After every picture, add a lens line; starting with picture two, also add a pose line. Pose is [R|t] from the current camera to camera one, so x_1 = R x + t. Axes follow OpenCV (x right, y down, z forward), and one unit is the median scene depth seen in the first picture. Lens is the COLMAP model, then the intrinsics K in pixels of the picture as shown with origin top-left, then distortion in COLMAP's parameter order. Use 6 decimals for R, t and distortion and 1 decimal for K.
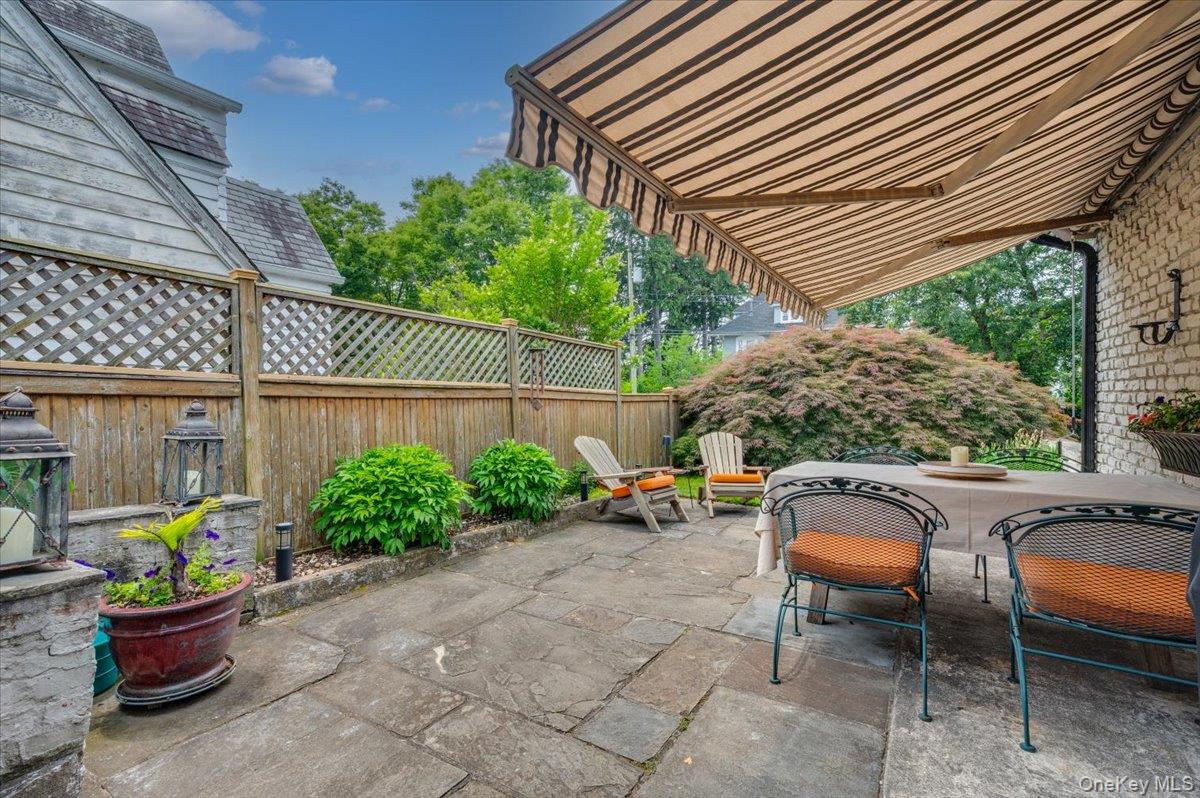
lens RADIAL K [[545.2, 0, 600.0], [0, 545.2, 399.0], [0, 0, 1]] dist [0.000089, 0.000392]
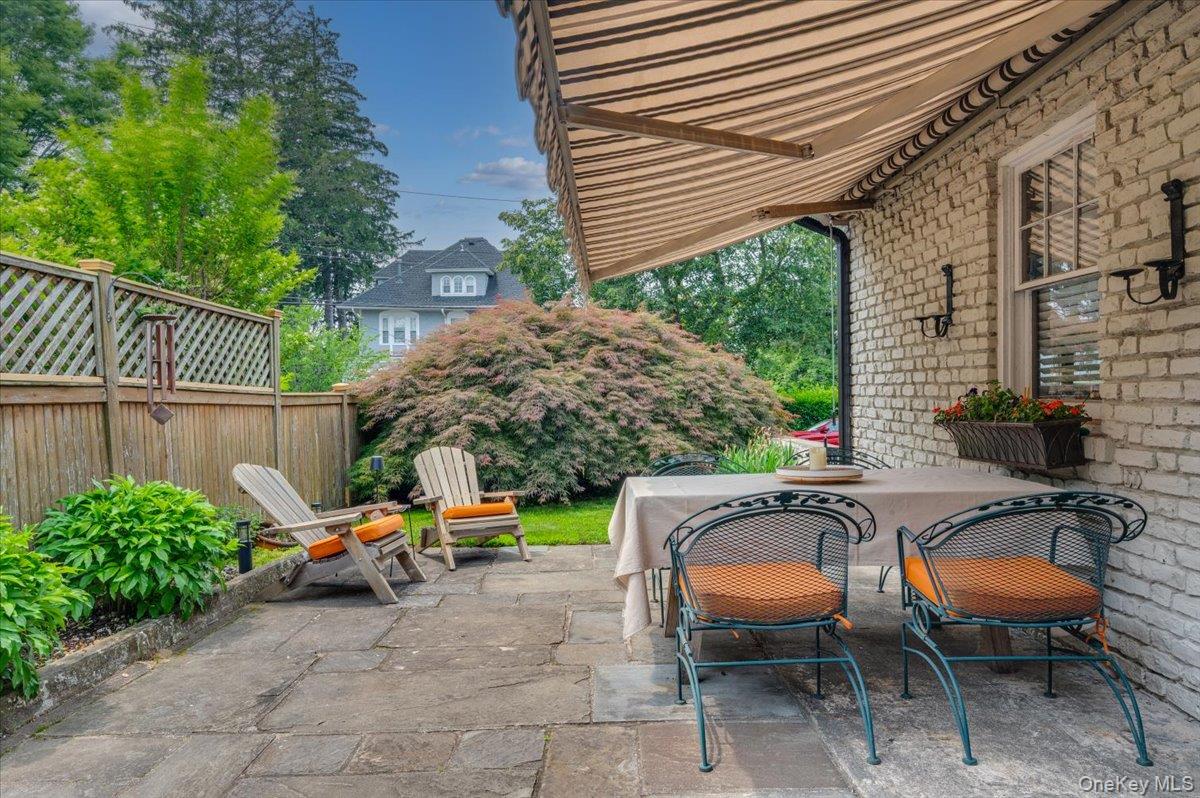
lens RADIAL K [[764.3, 0, 600.0], [0, 764.3, 399.0], [0, 0, 1]] dist [-0.003696, -0.000341]
pose [[0.845959, -0.015055, 0.533035, -0.156529], [0.016271, 0.999865, 0.002418, 0.000541], [-0.533000, 0.006628, 0.846089, 0.078621]]
